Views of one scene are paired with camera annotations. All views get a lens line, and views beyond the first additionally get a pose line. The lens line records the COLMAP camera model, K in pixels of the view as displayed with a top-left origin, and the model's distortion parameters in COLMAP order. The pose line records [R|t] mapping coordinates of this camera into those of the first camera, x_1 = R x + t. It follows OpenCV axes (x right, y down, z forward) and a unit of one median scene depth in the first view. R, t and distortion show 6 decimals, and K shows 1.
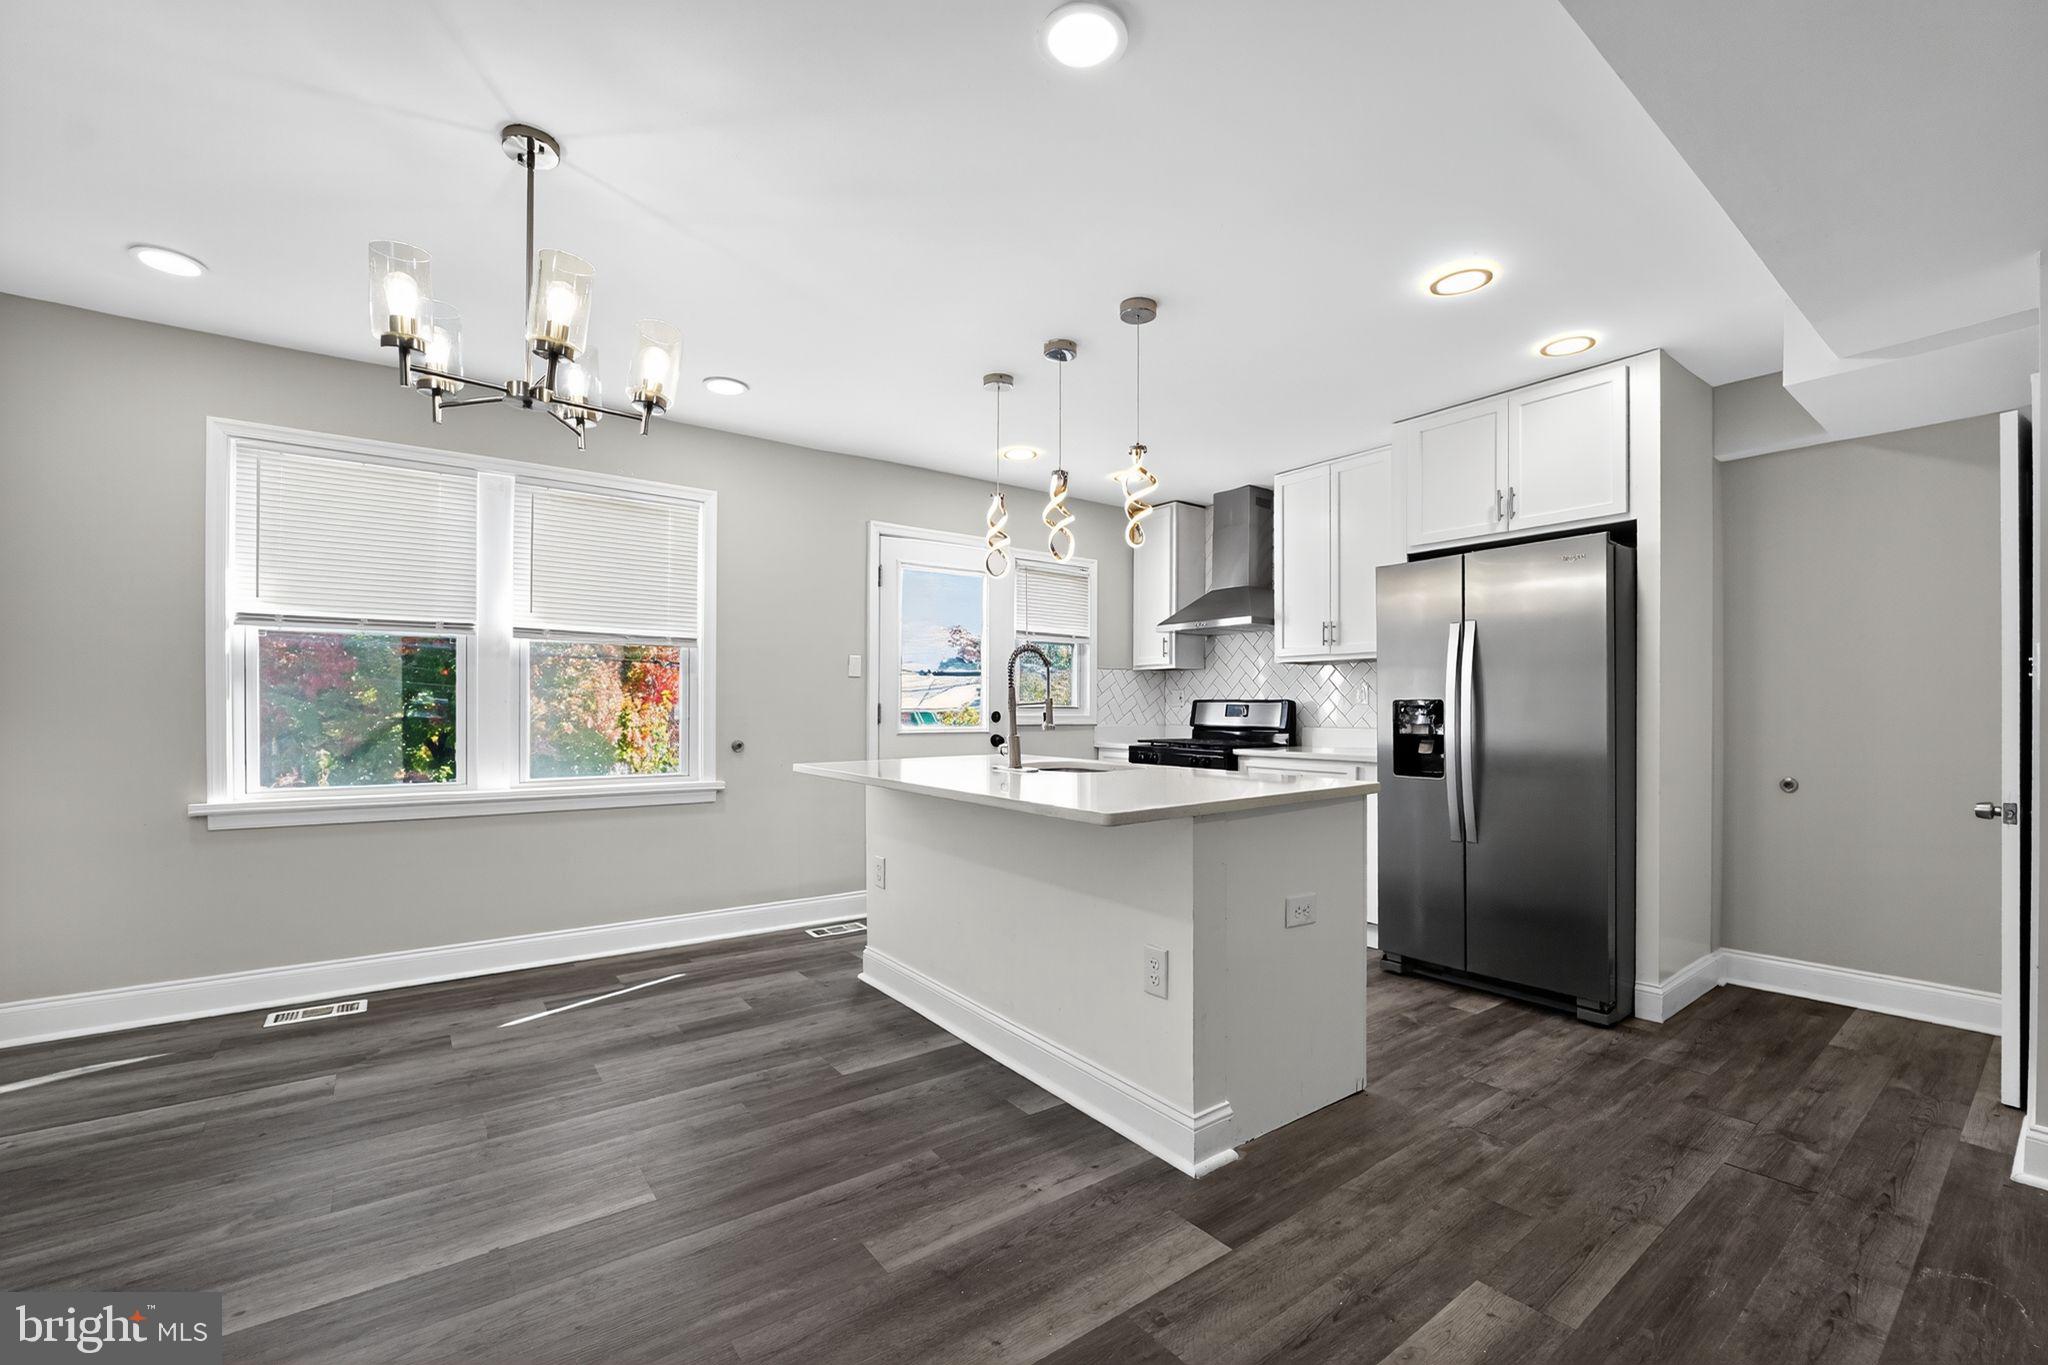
lens RADIAL K [[846.1, 0, 1046.6], [0, 846.1, 715.0], [0, 0, 1]] dist [-0.025081, 0.001100]
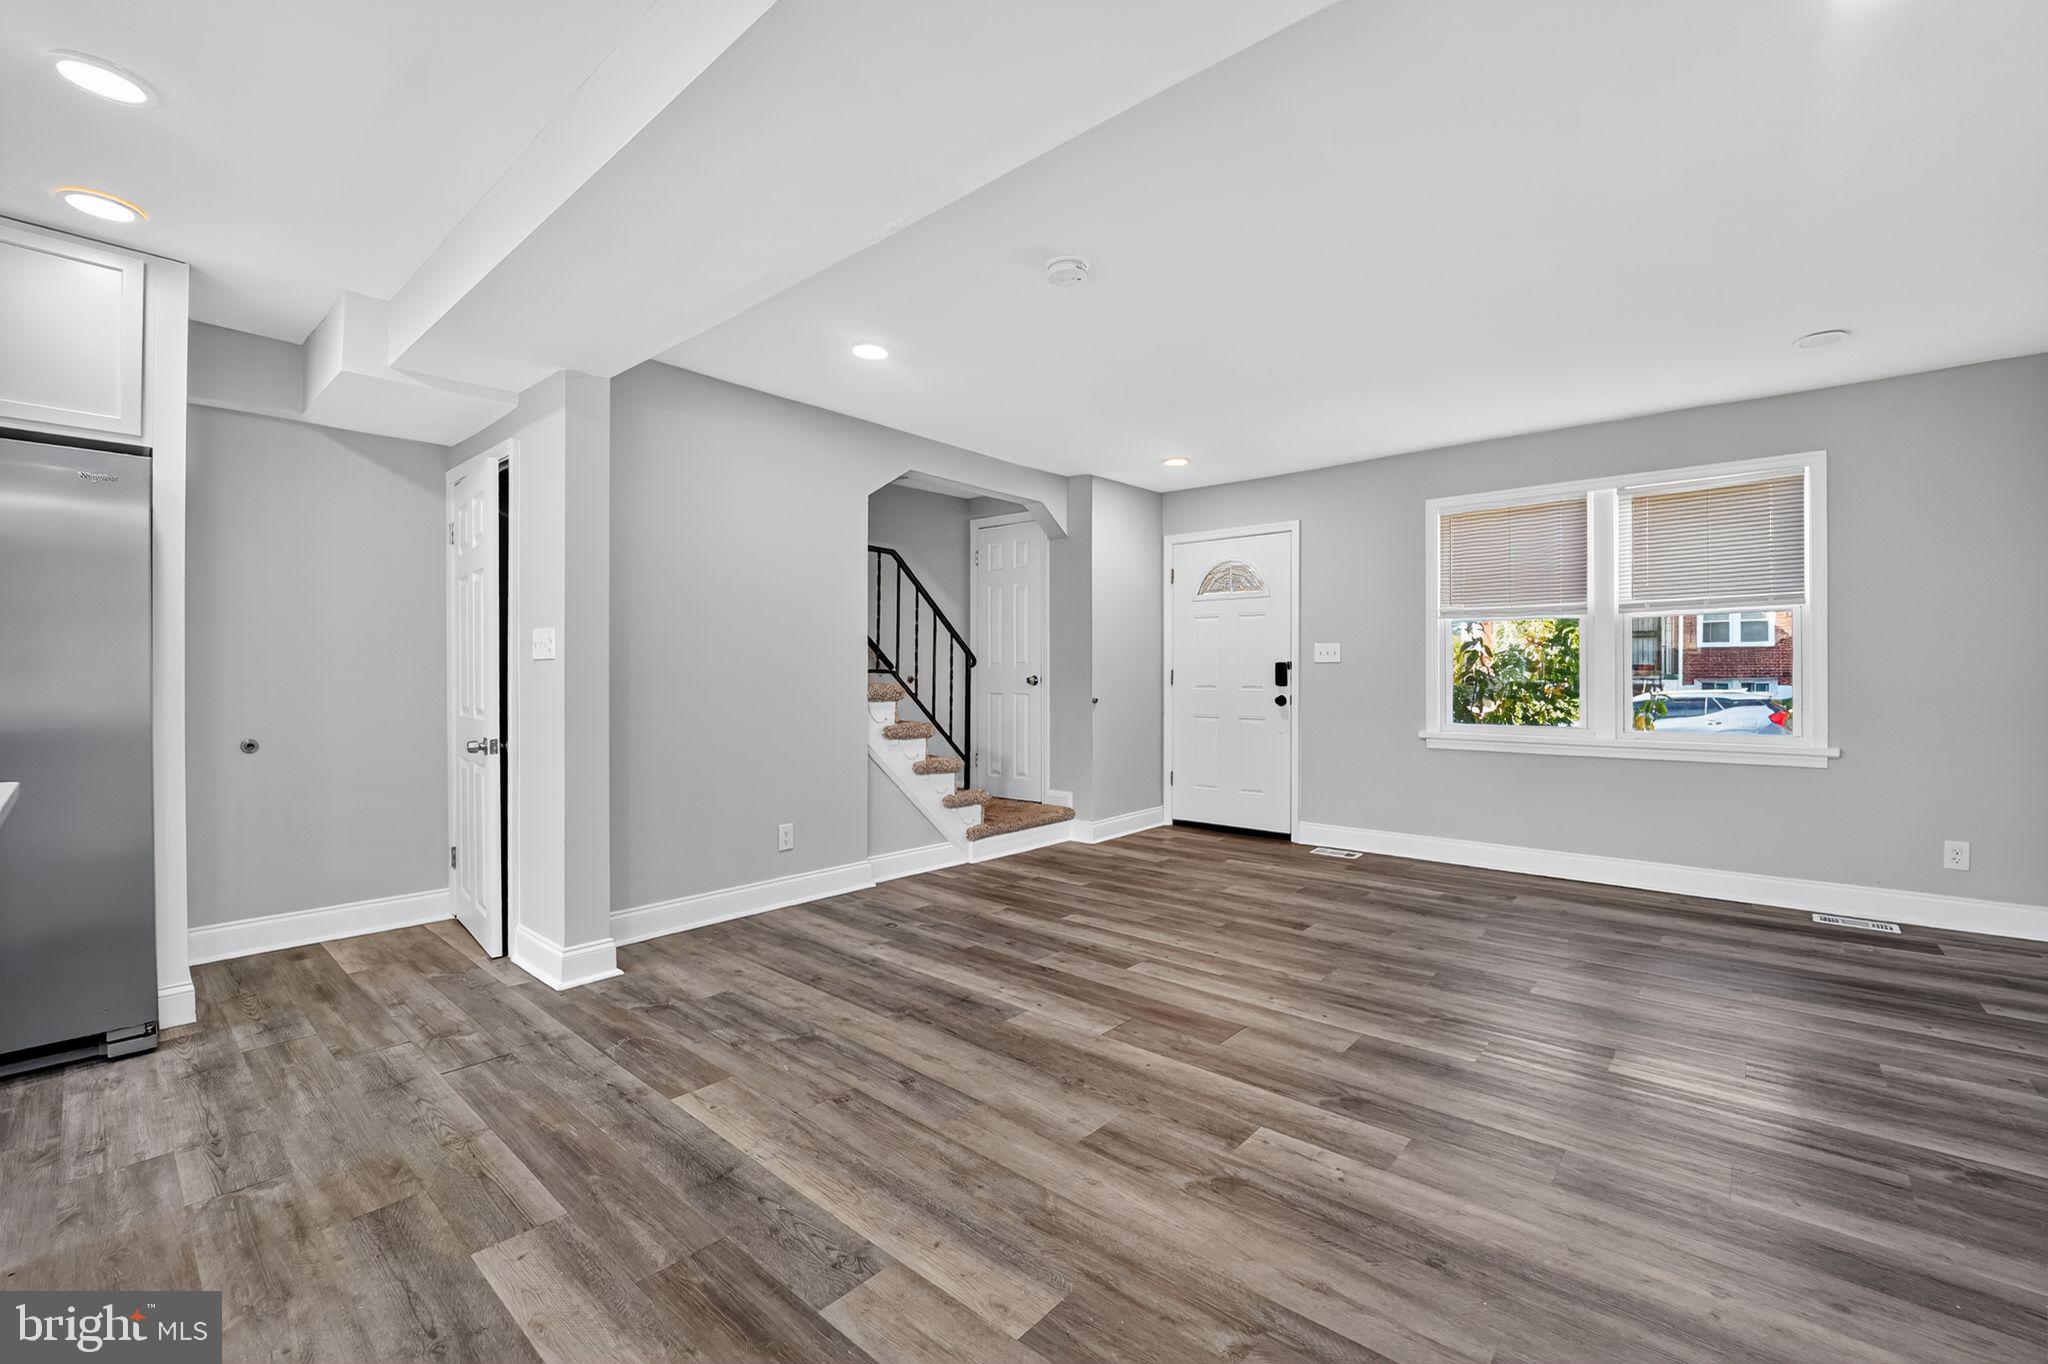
lens RADIAL K [[846.1, 0, 1032.3], [0, 846.1, 682.0], [0, 0, 1]] dist [-0.025081, 0.001100]
pose [[-0.196512, -0.009417, 0.980456, -0.290586], [0.002747, 0.999945, 0.010155, -0.001534], [-0.980498, 0.004689, -0.196475, 0.280100]]
